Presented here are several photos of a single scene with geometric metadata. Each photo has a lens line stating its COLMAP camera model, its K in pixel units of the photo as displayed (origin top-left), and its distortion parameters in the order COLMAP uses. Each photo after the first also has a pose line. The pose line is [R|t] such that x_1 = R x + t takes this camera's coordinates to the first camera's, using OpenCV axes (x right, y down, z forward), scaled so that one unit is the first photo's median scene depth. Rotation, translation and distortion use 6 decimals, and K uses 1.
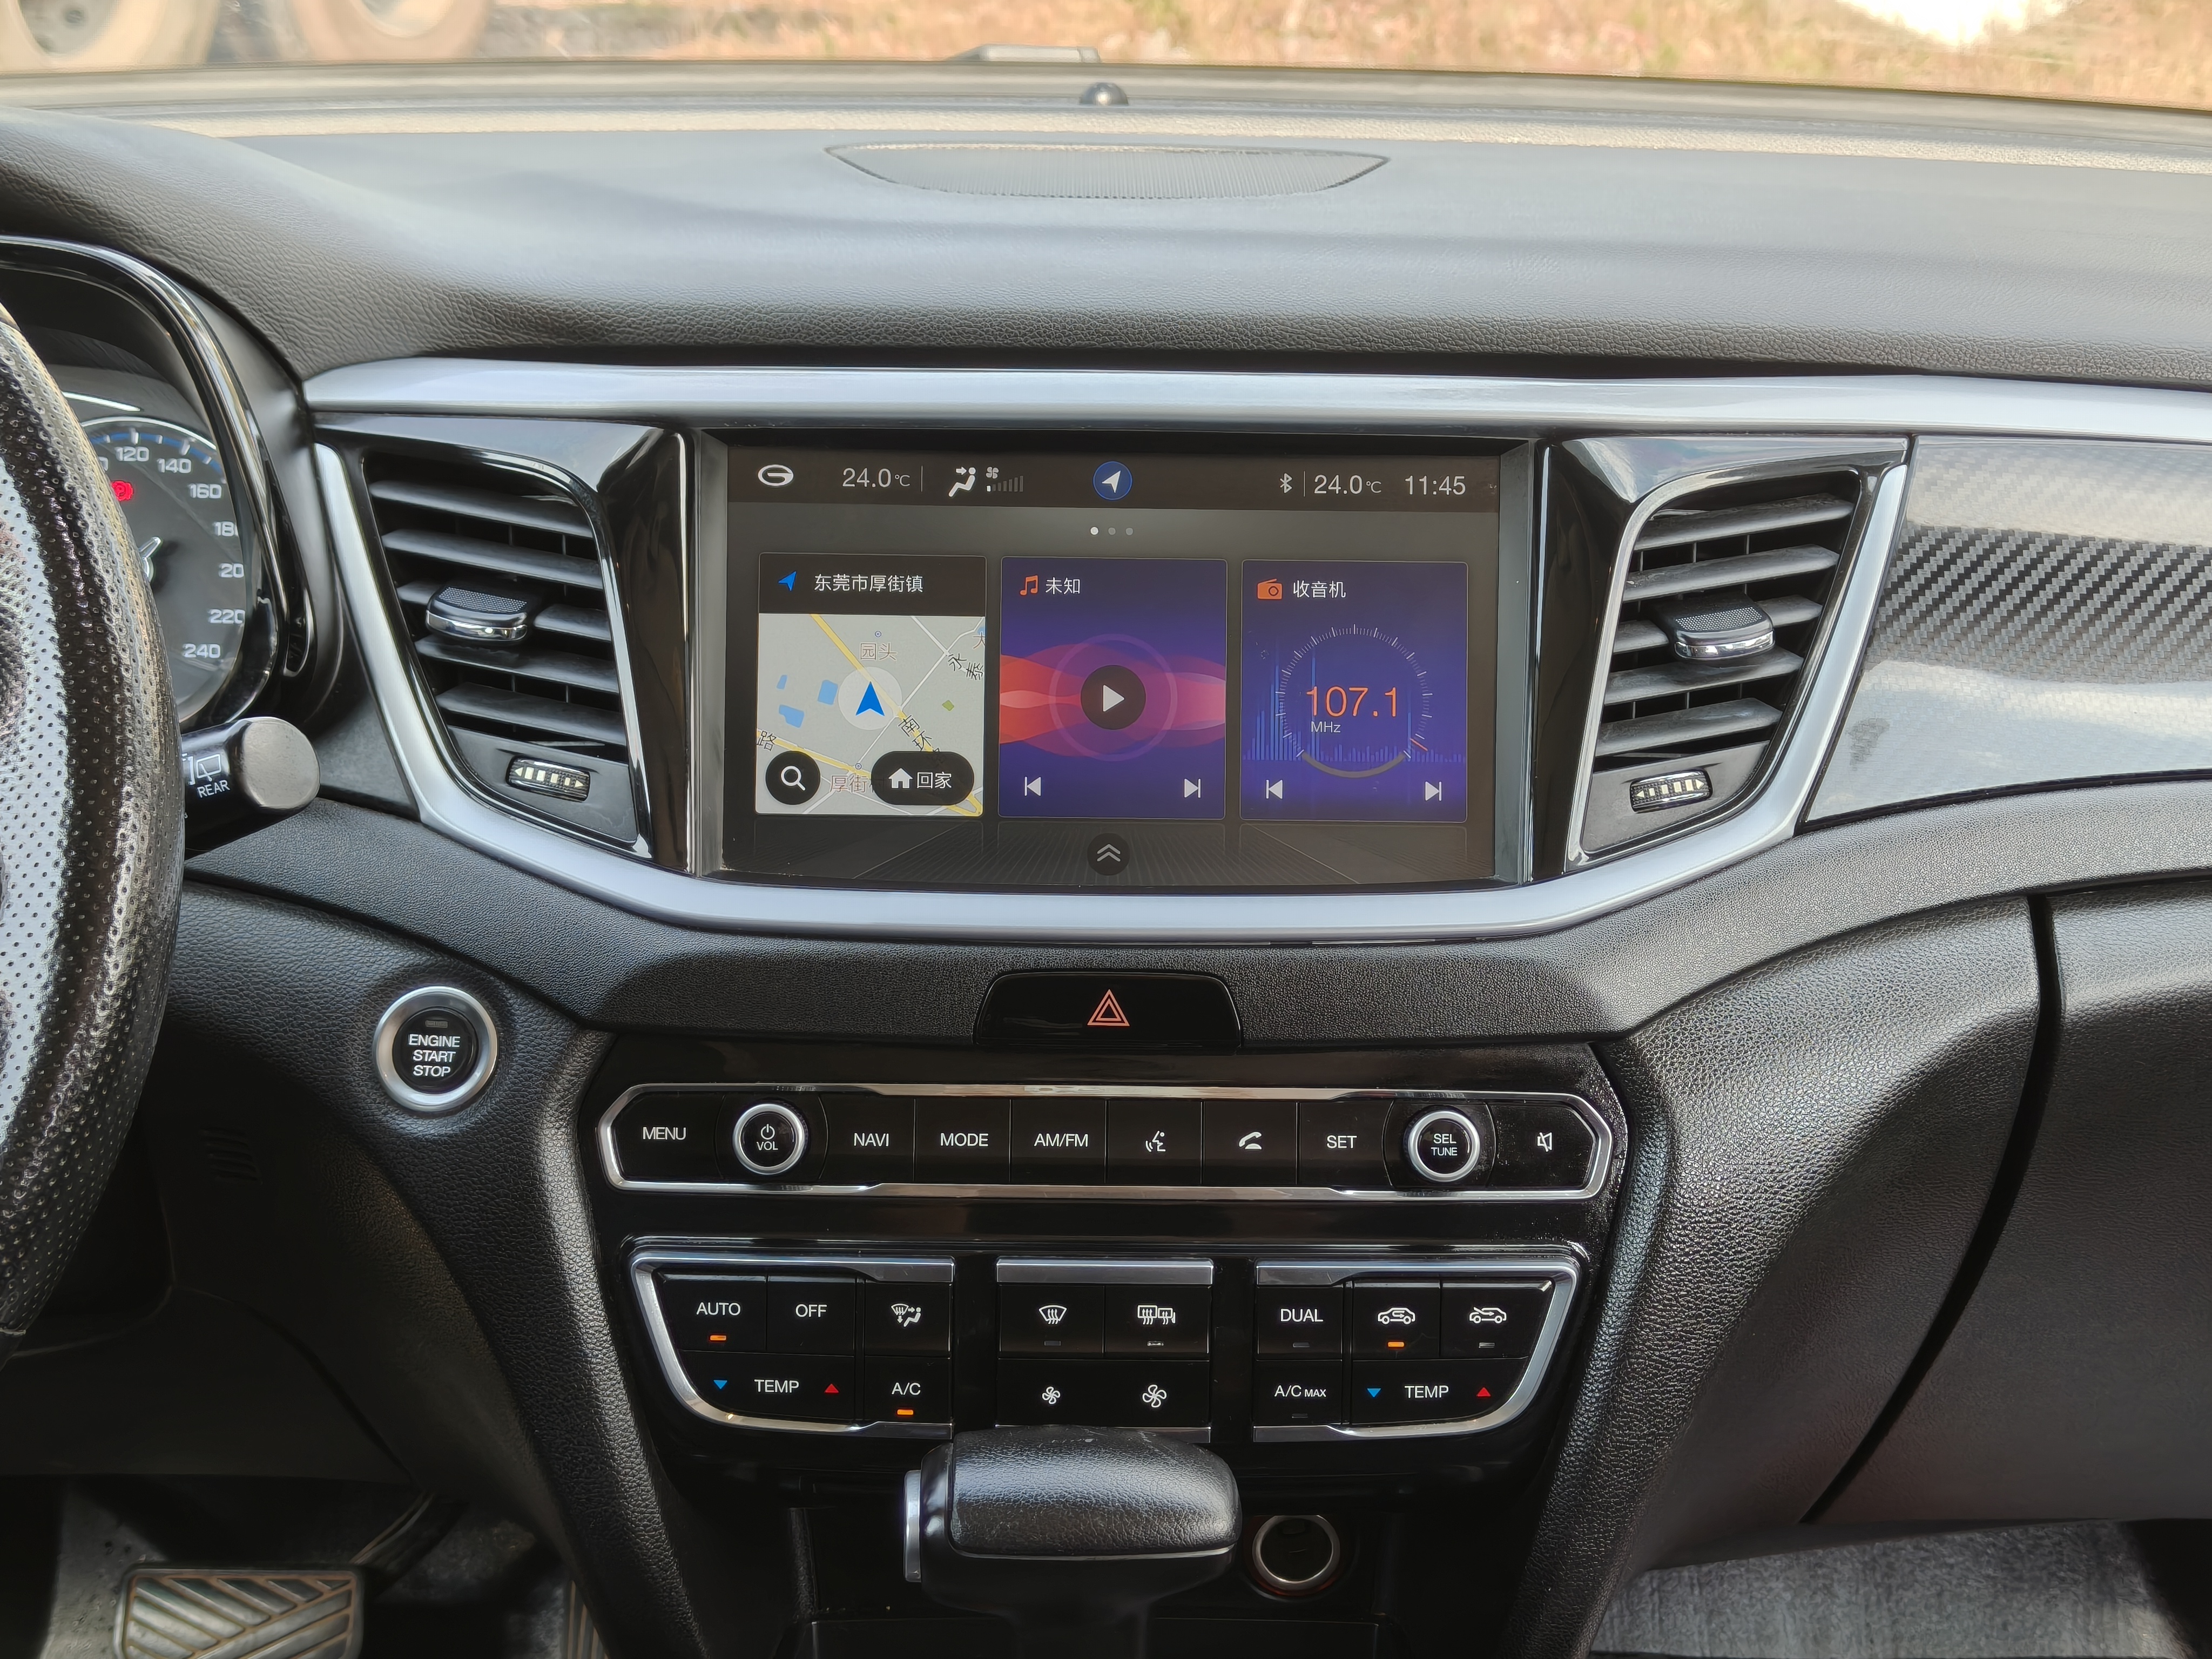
lens RADIAL K [[3141.6, 0, 1124.5], [0, 3141.6, 865.3], [0, 0, 1]] dist [0.081340, 0.000000]
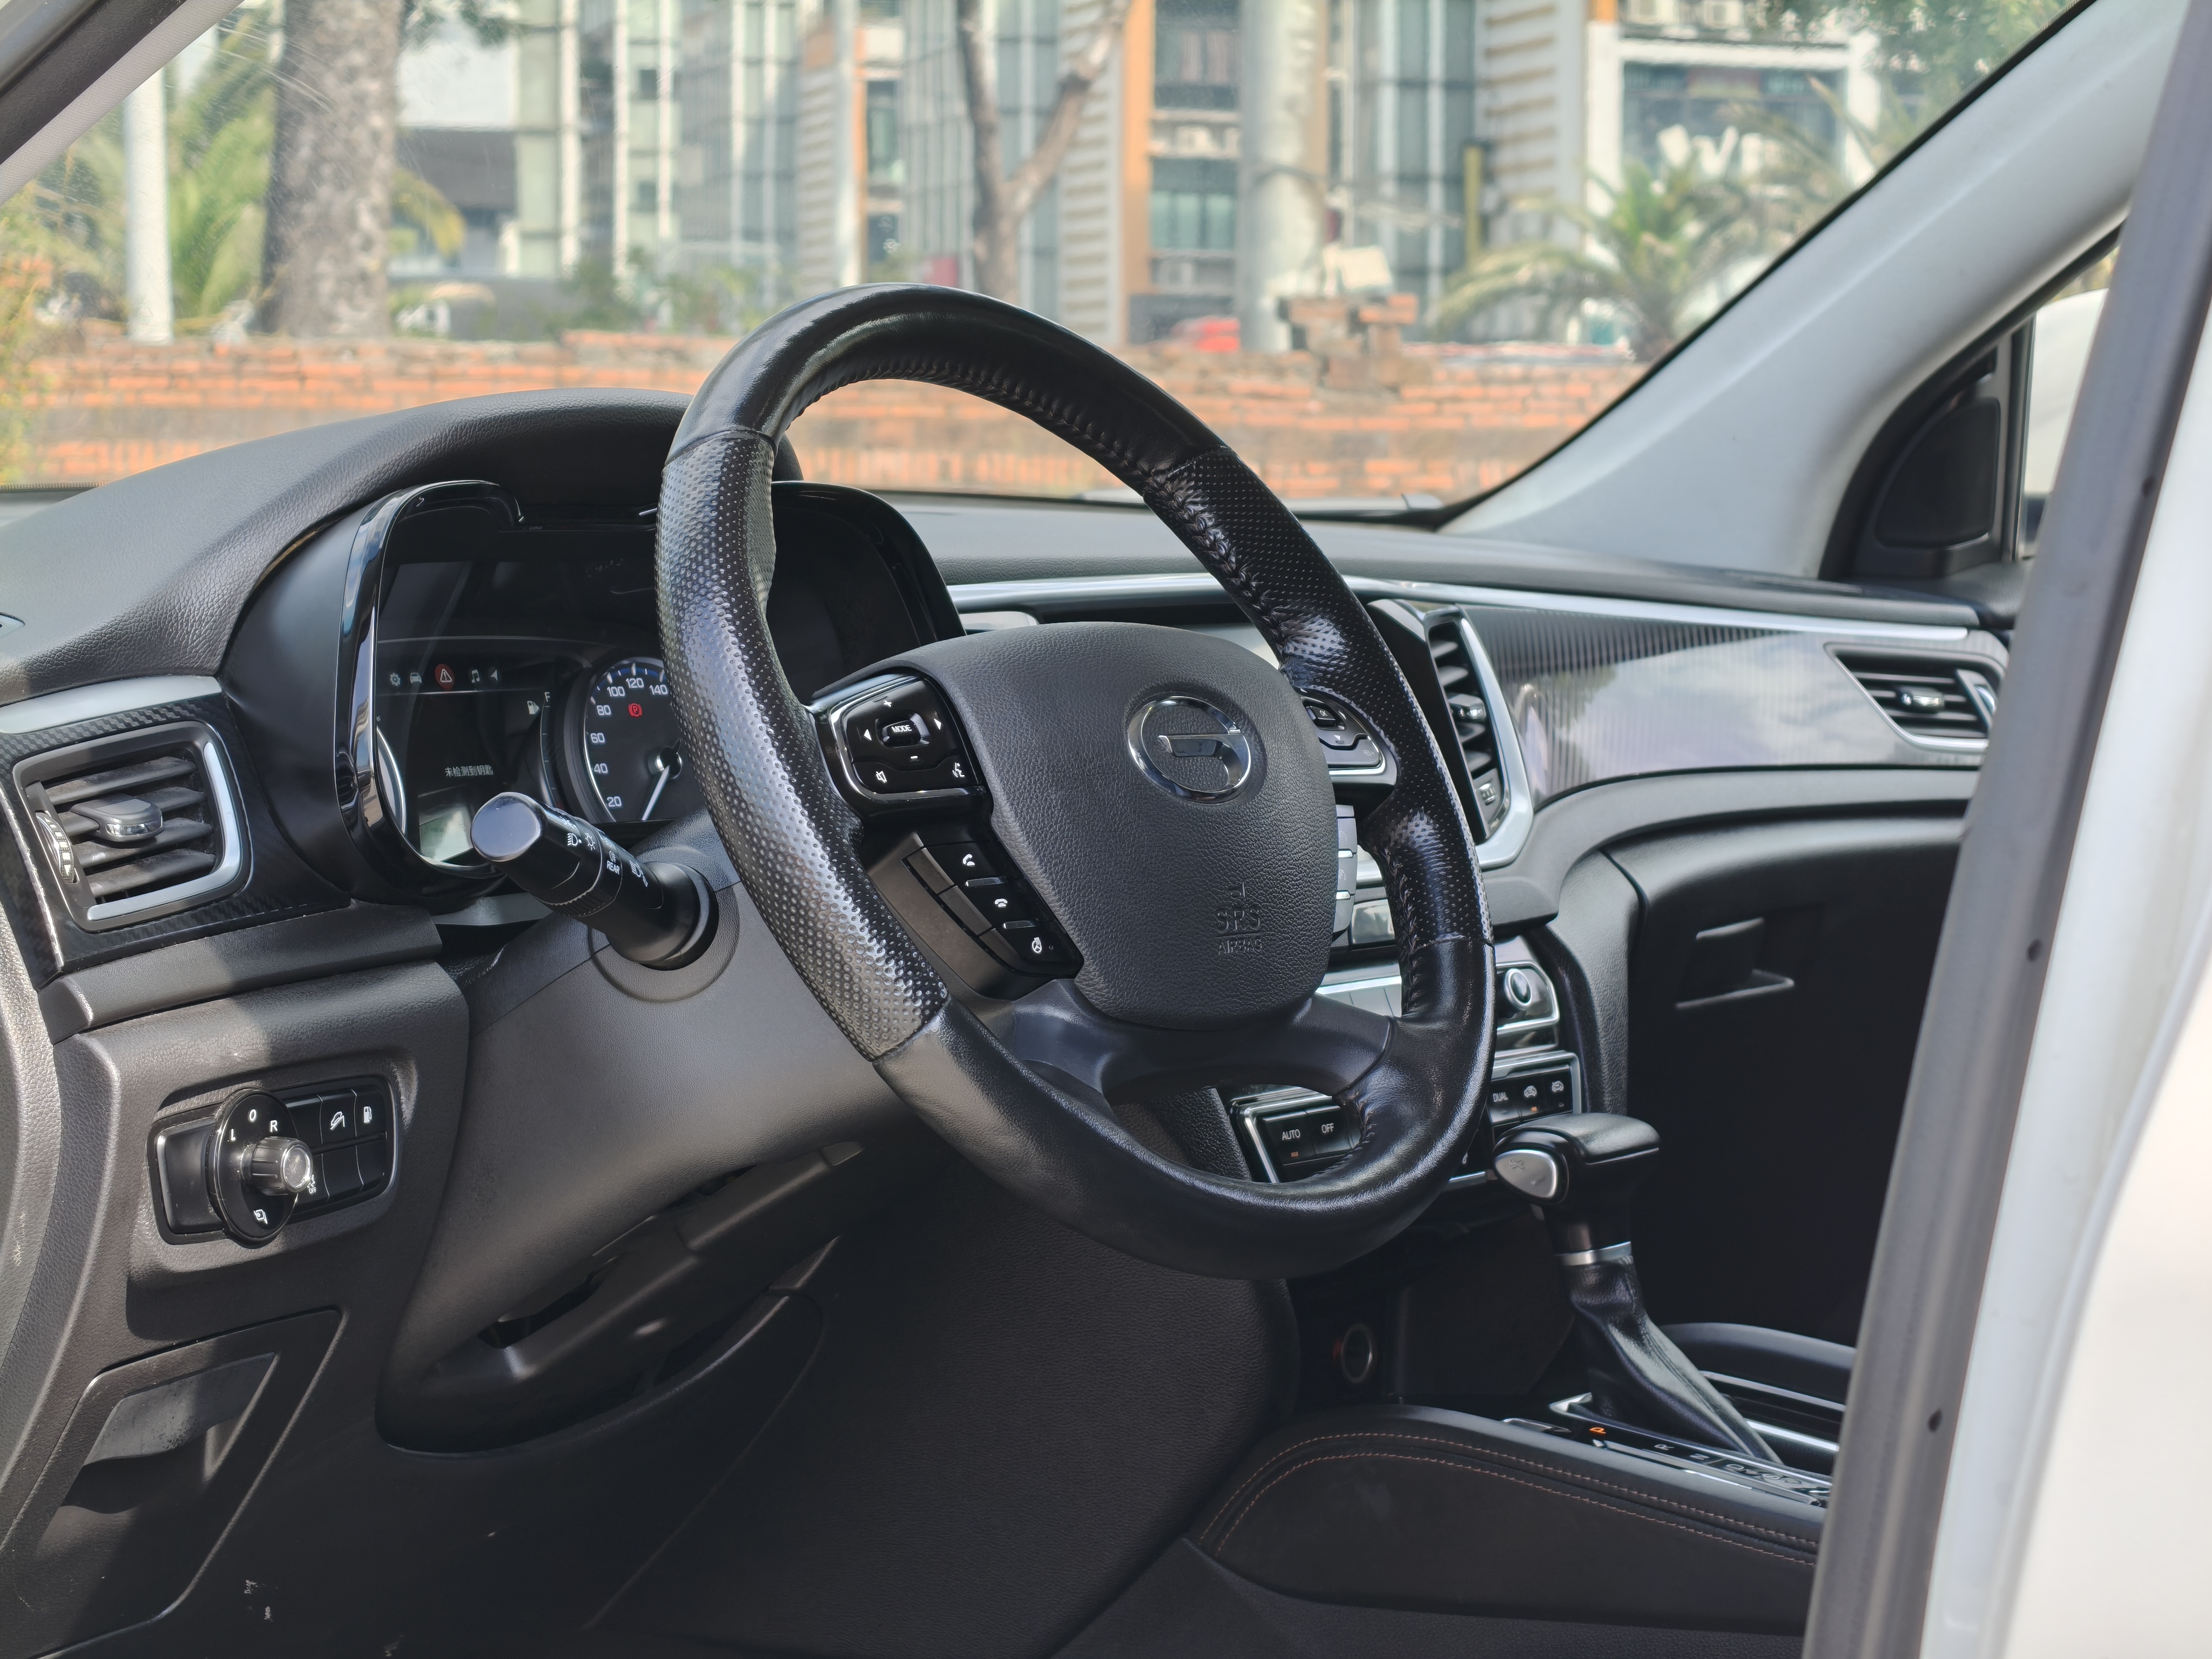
lens RADIAL K [[4849.5, 0, 1096.4], [0, 4849.5, 826.1], [0, 0, 1]] dist [-0.044939, 0.000000]
pose [[0.626190, -0.074717, 0.776082, -1.998684], [0.282856, 0.949353, -0.136826, 0.290413], [-0.726552, 0.305199, 0.615610, -0.445453]]
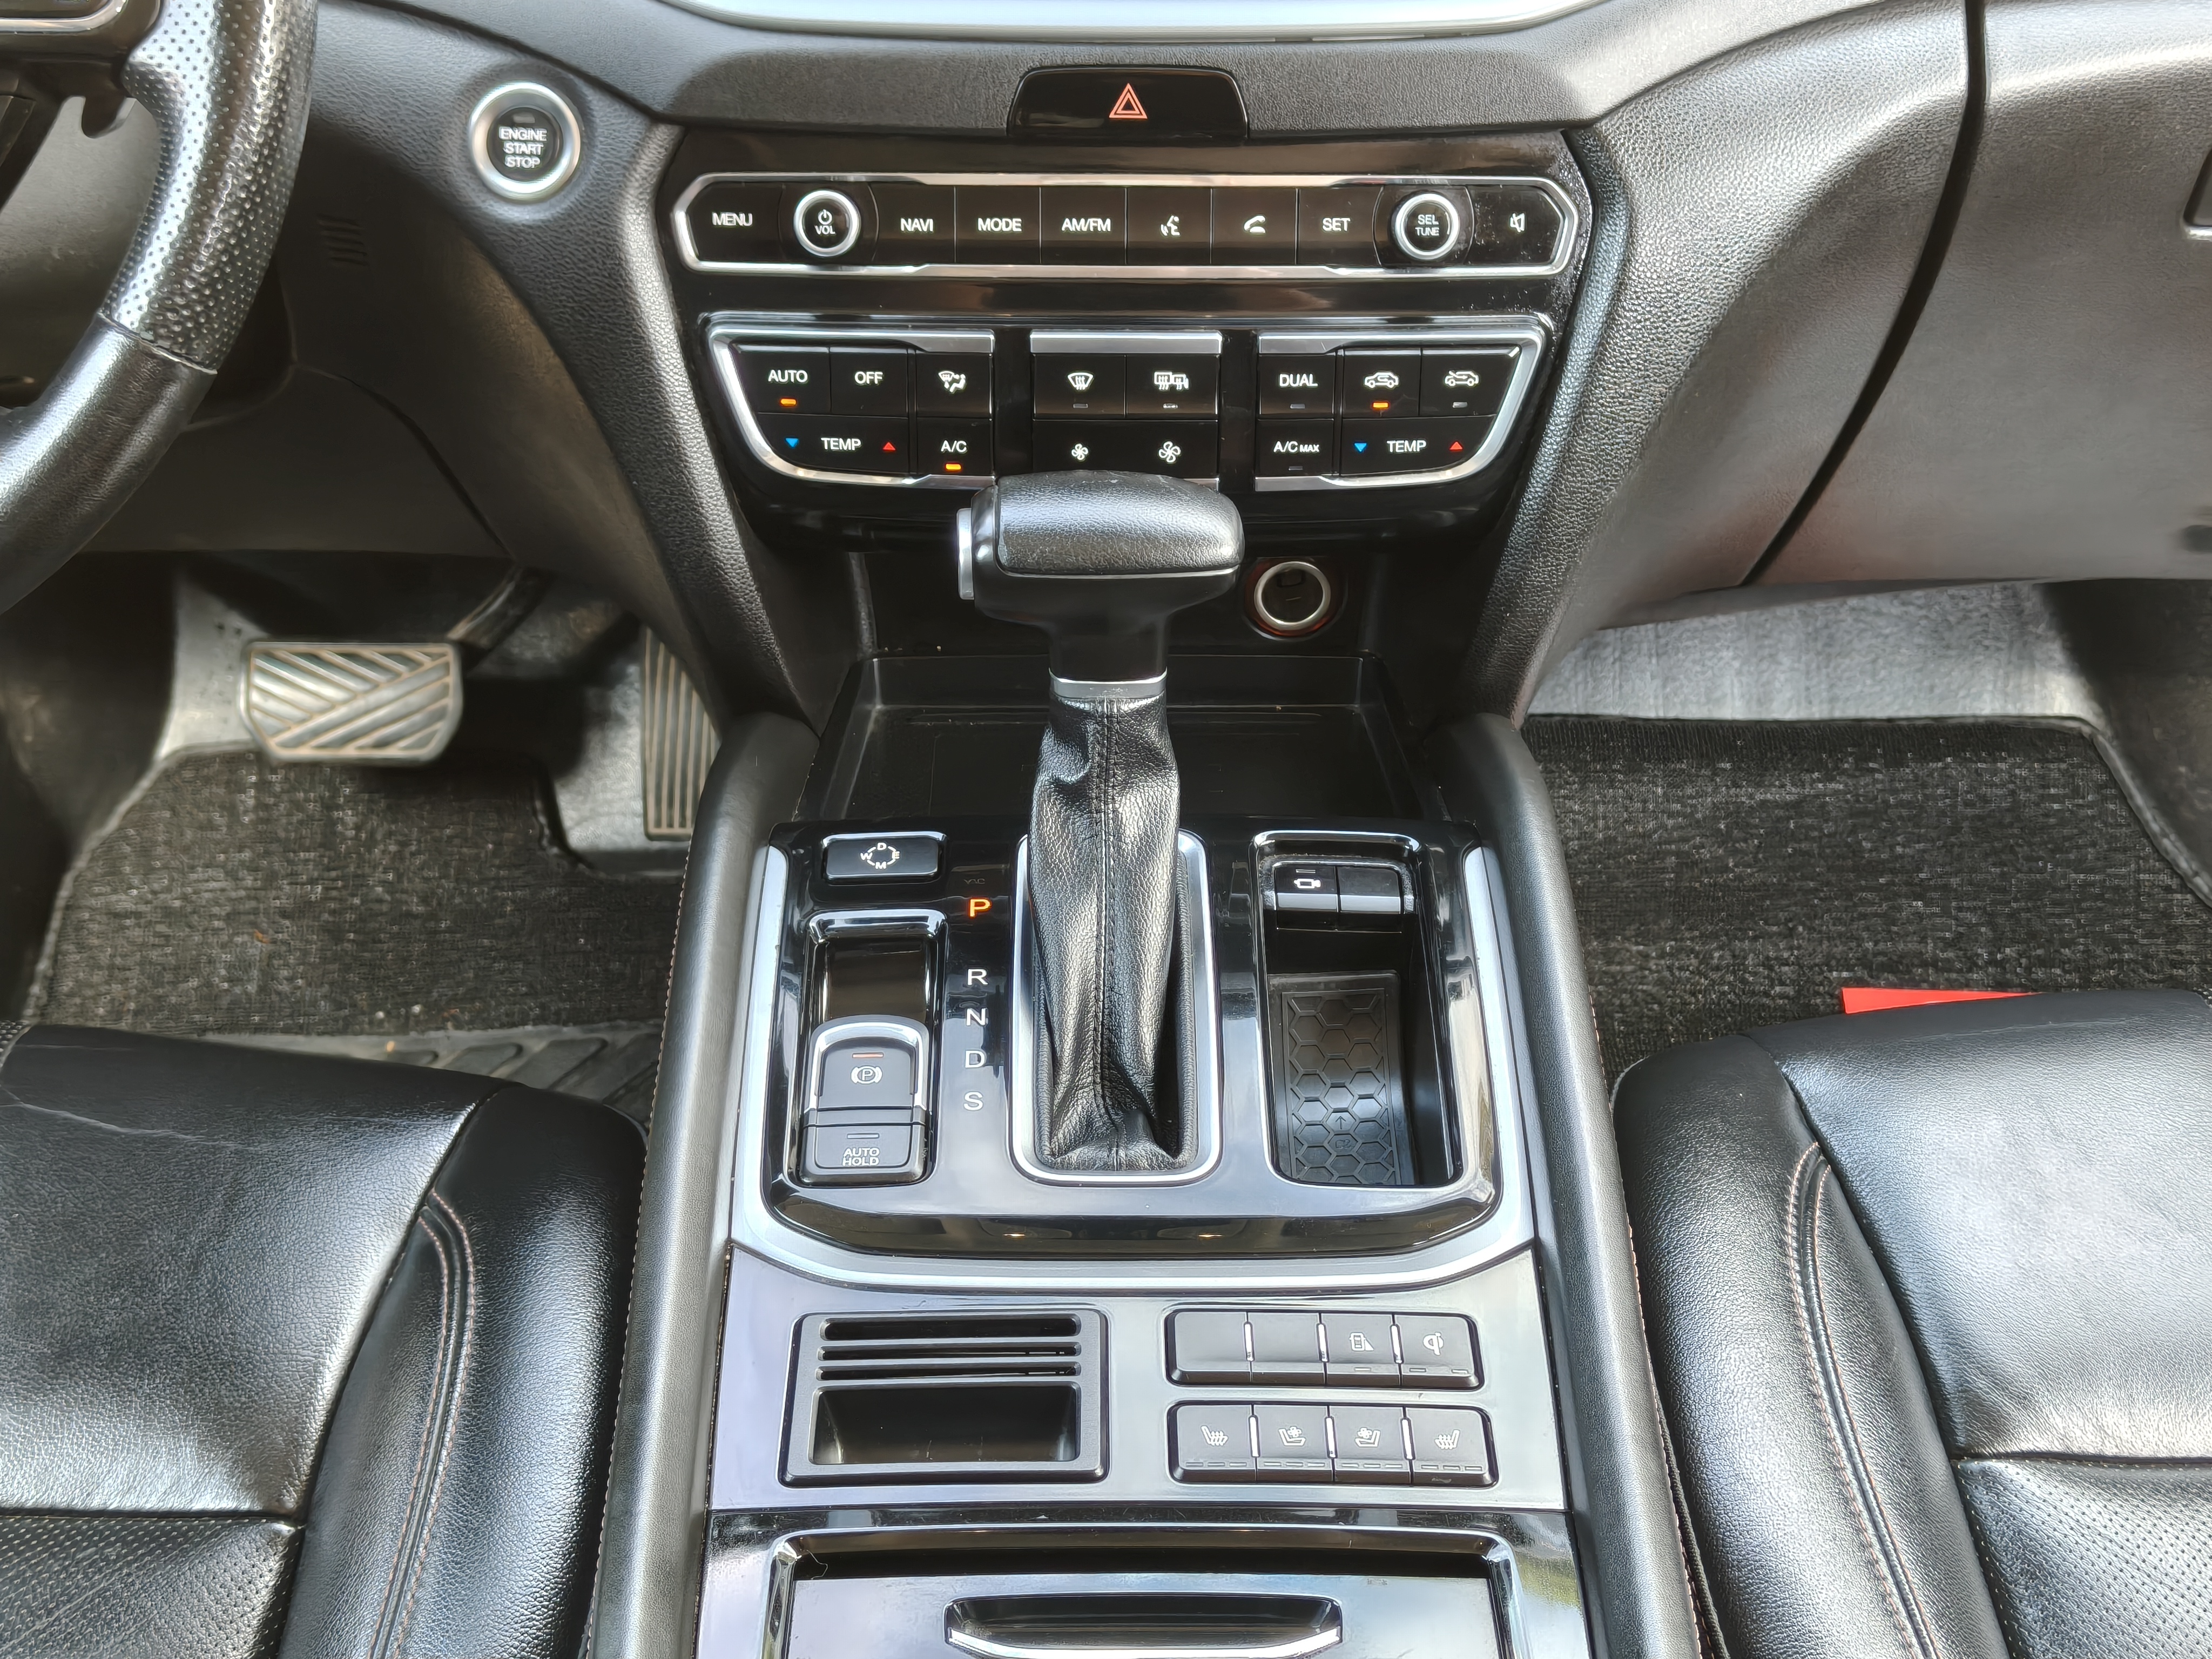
lens RADIAL K [[3141.6, 0, 1119.8], [0, 3141.6, 878.6], [0, 0, 1]] dist [0.081340, 0.000000]
pose [[0.999976, -0.005026, -0.004720, -0.003988], [0.006099, 0.964071, 0.265576, 0.013393], [0.003215, -0.265599, 0.964078, -0.145836]]
